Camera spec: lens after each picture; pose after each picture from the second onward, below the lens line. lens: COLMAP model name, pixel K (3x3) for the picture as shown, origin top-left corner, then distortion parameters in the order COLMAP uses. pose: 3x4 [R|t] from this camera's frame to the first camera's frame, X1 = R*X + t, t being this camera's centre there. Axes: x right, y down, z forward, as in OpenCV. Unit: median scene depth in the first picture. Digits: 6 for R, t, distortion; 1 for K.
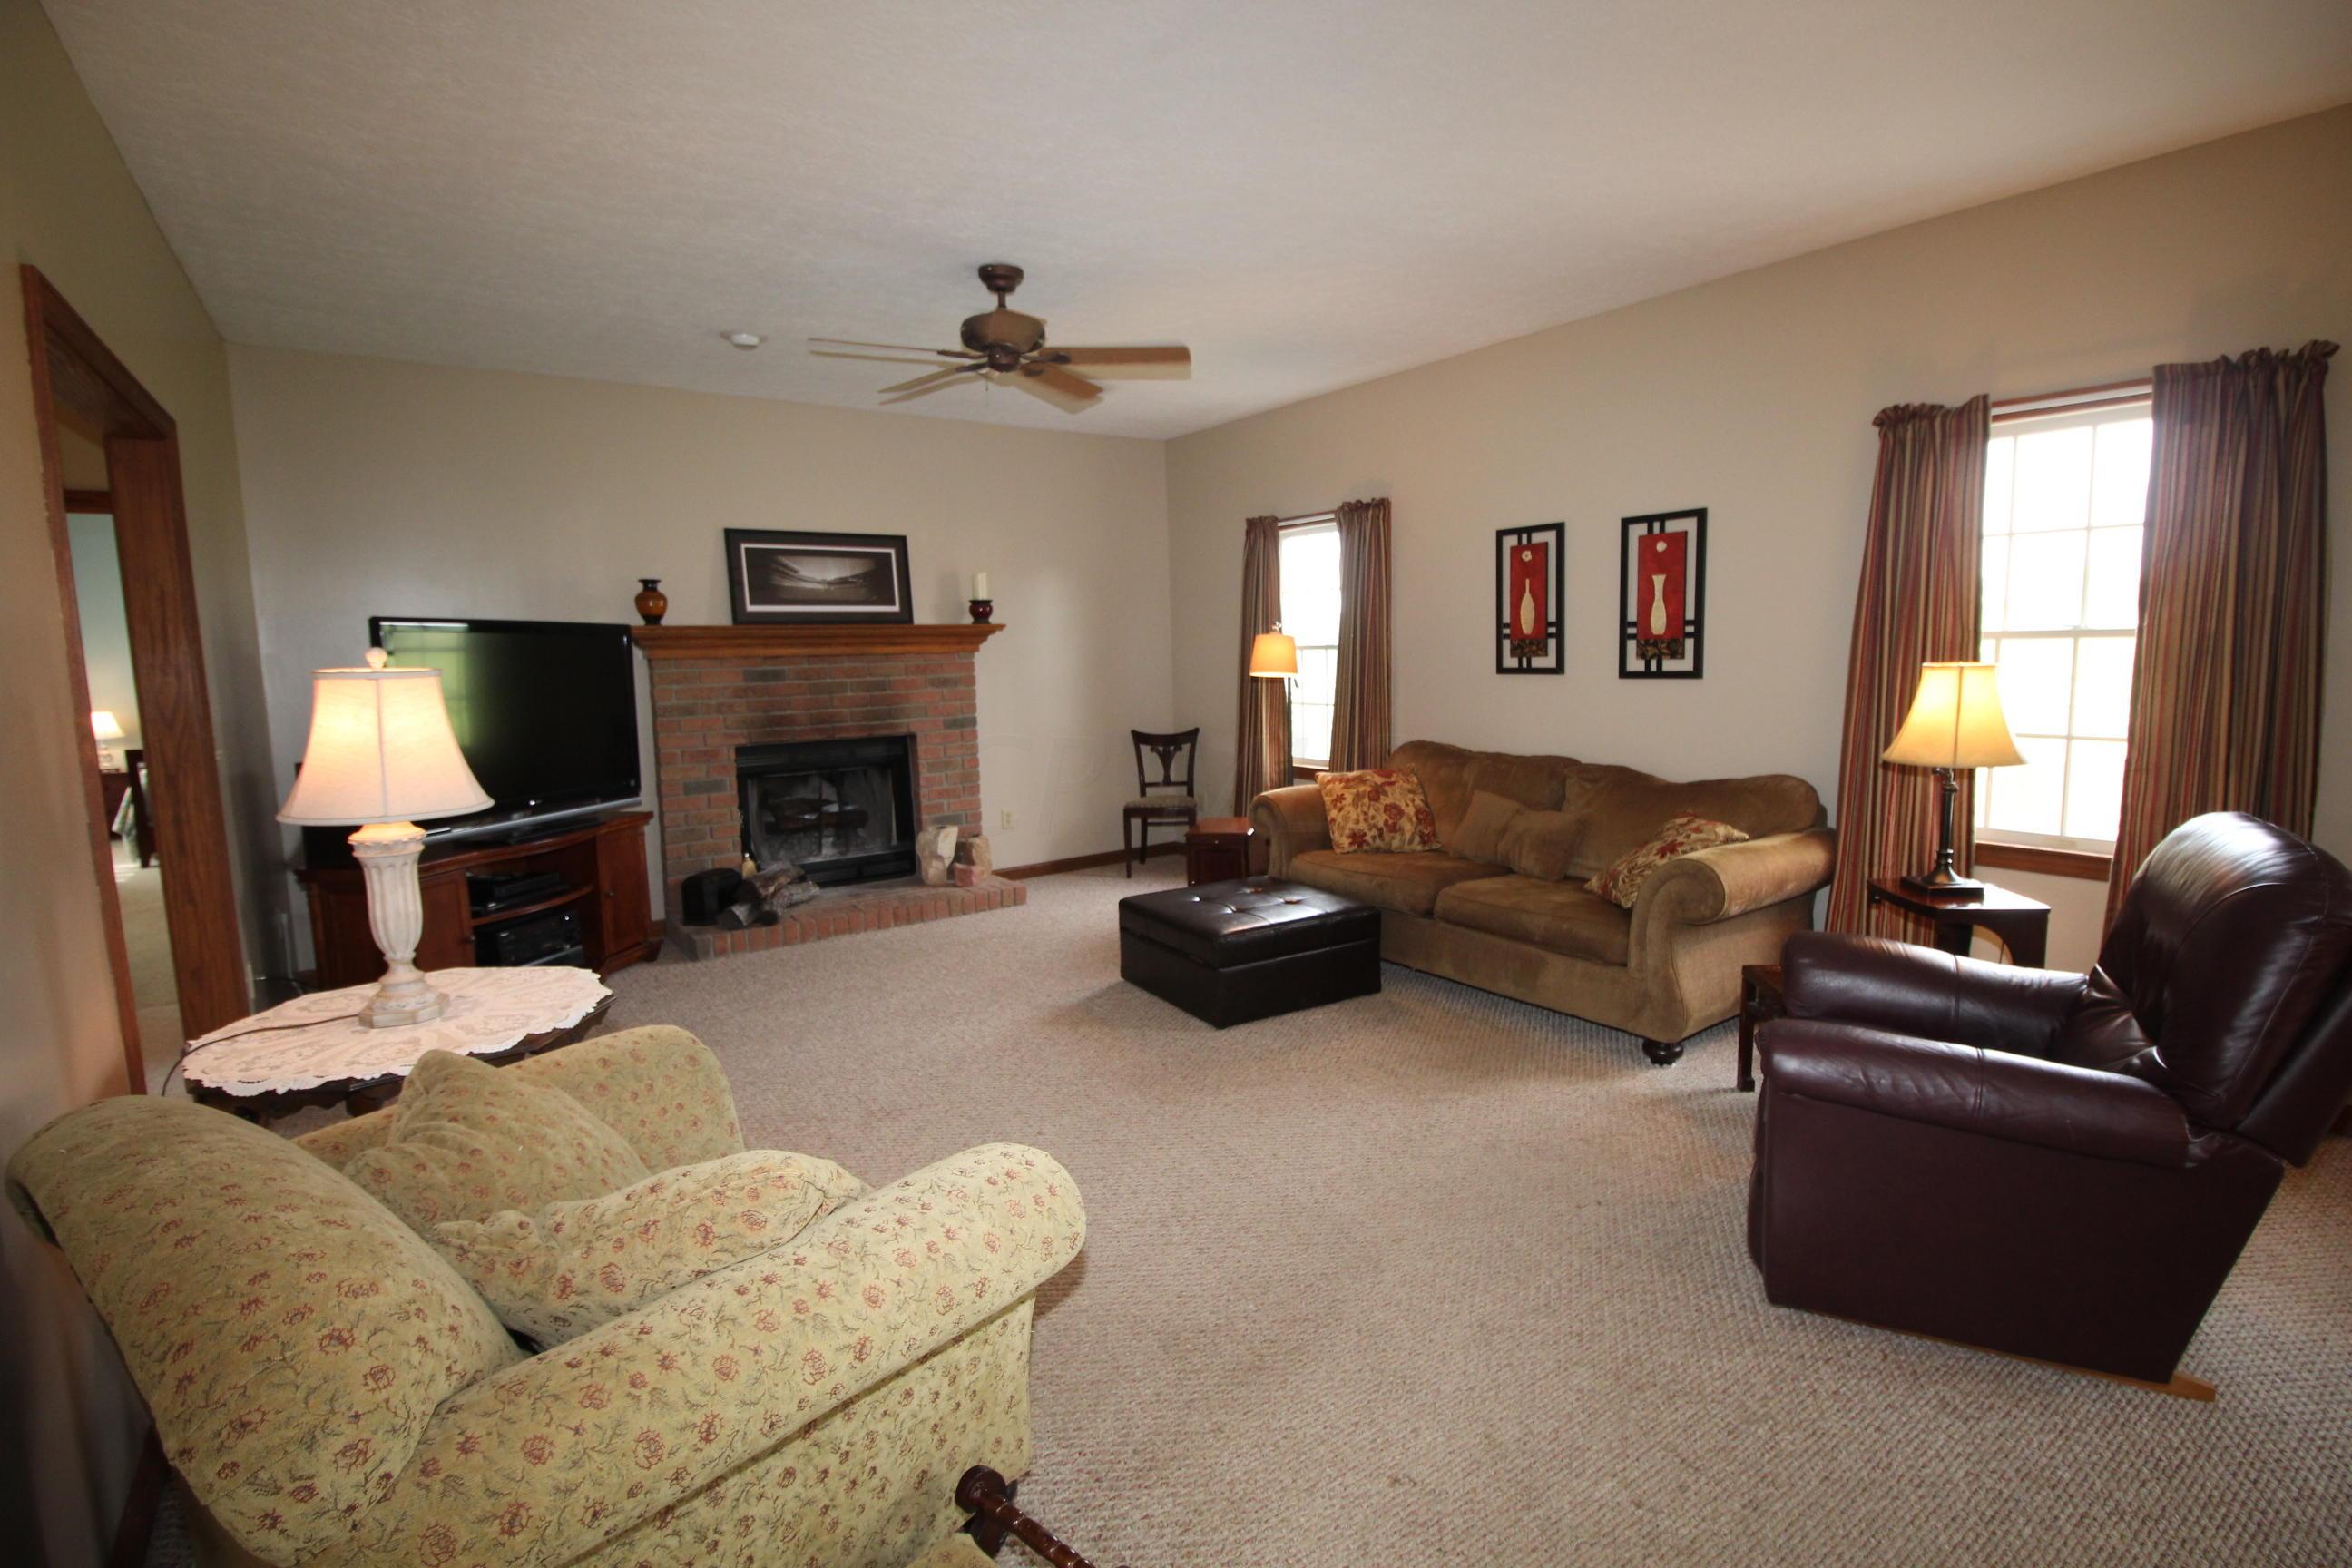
lens RADIAL K [[1091.5, 0, 1194.8], [0, 1091.5, 775.9], [0, 0, 1]] dist [-0.010633, -0.006194]
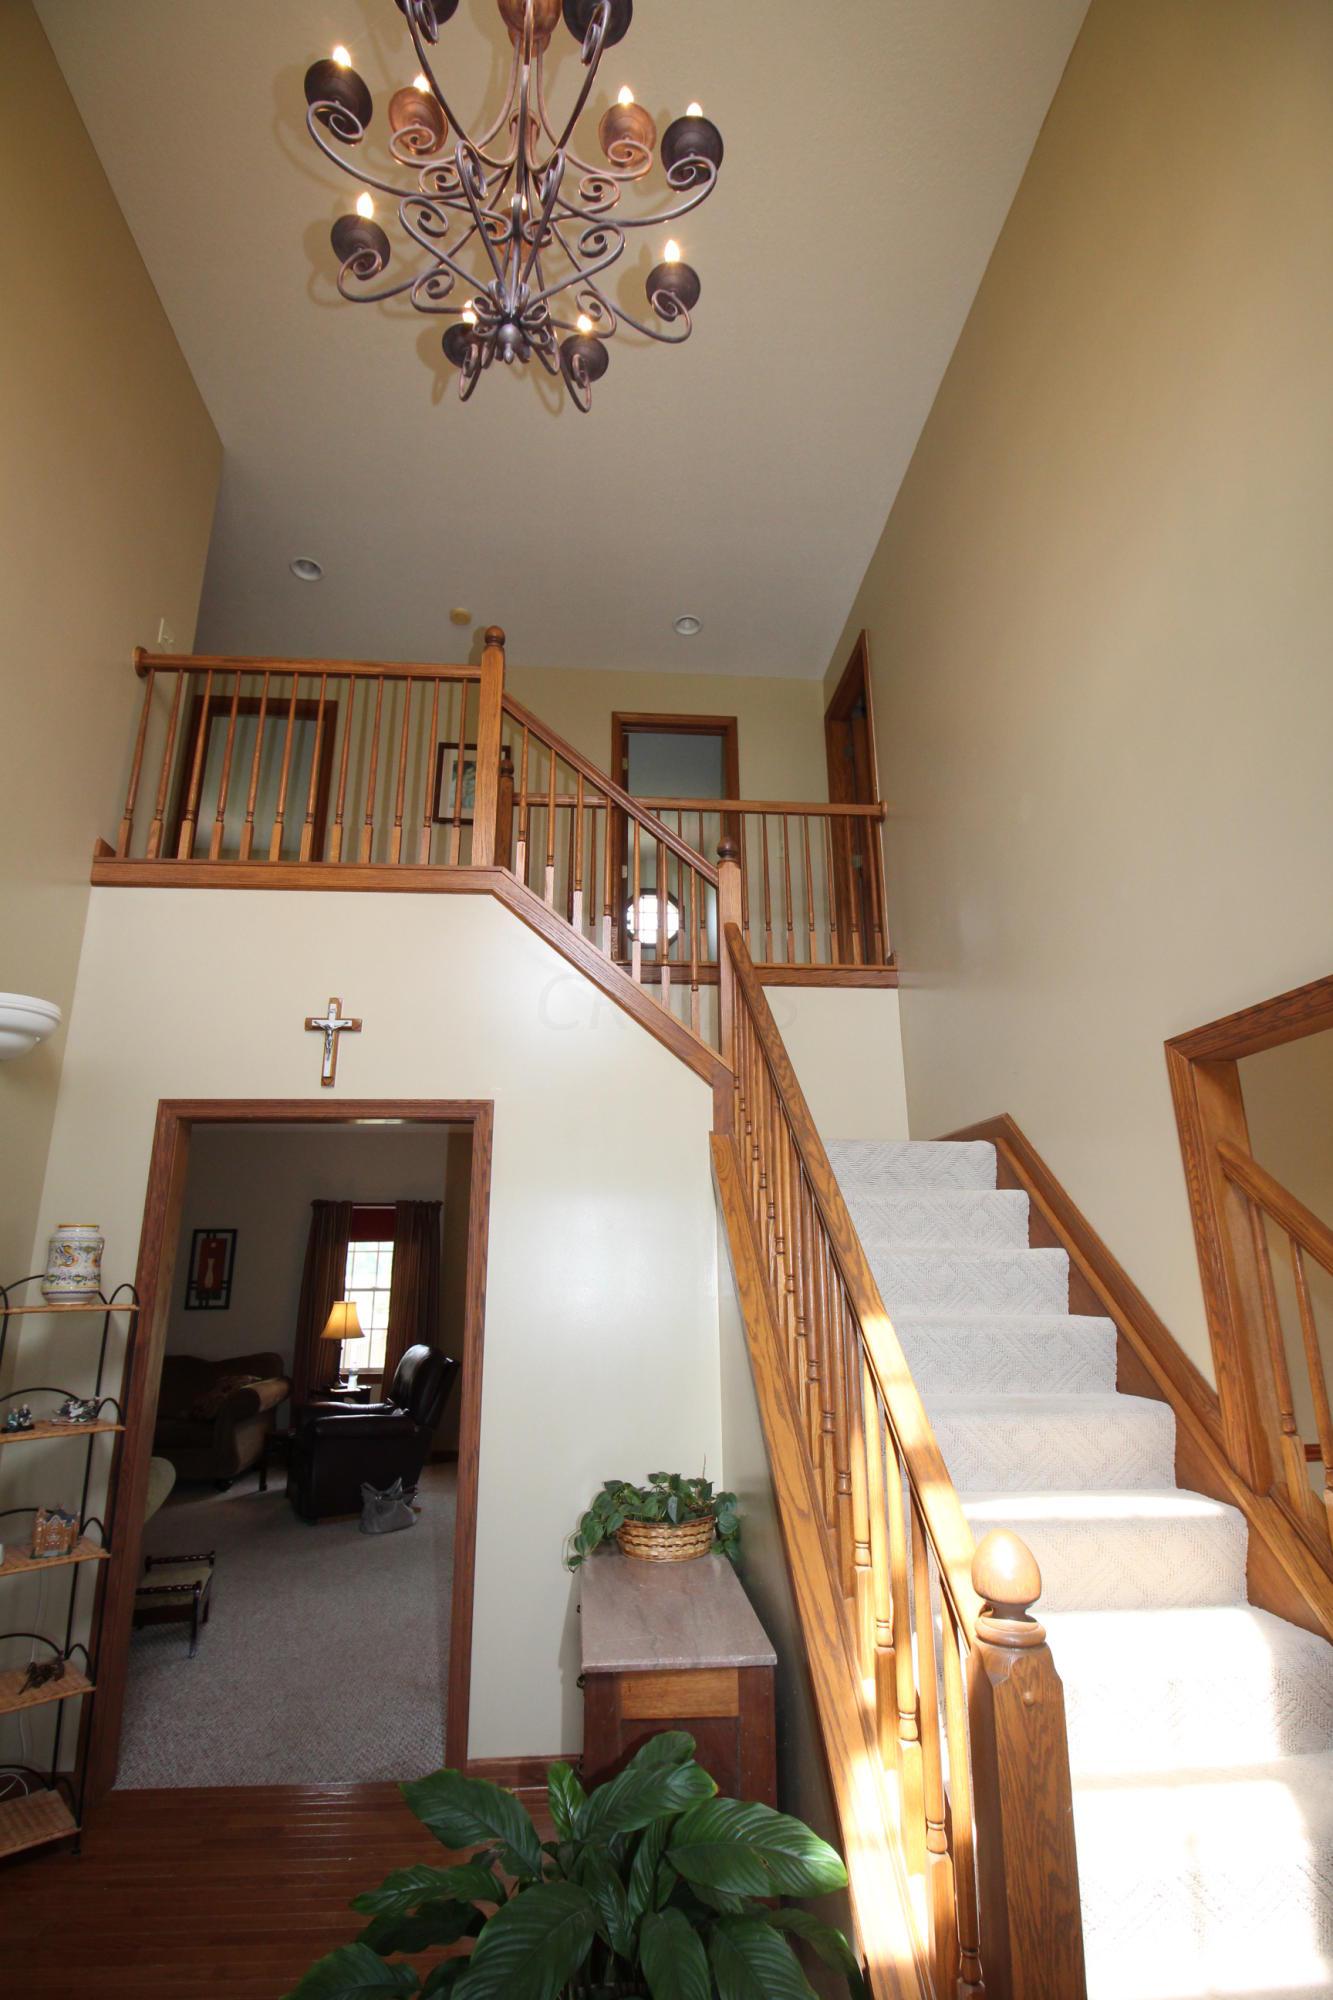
lens RADIAL K [[928.2, 0, 666.5], [0, 928.2, 1000.0], [0, 0, 1]] dist [-0.010633, -0.006194]
pose [[0.520305, 0.244713, 0.818168, -0.730298], [0.095464, 0.935391, -0.340484, 0.043701], [-0.848628, 0.255262, 0.463328, -0.738659]]
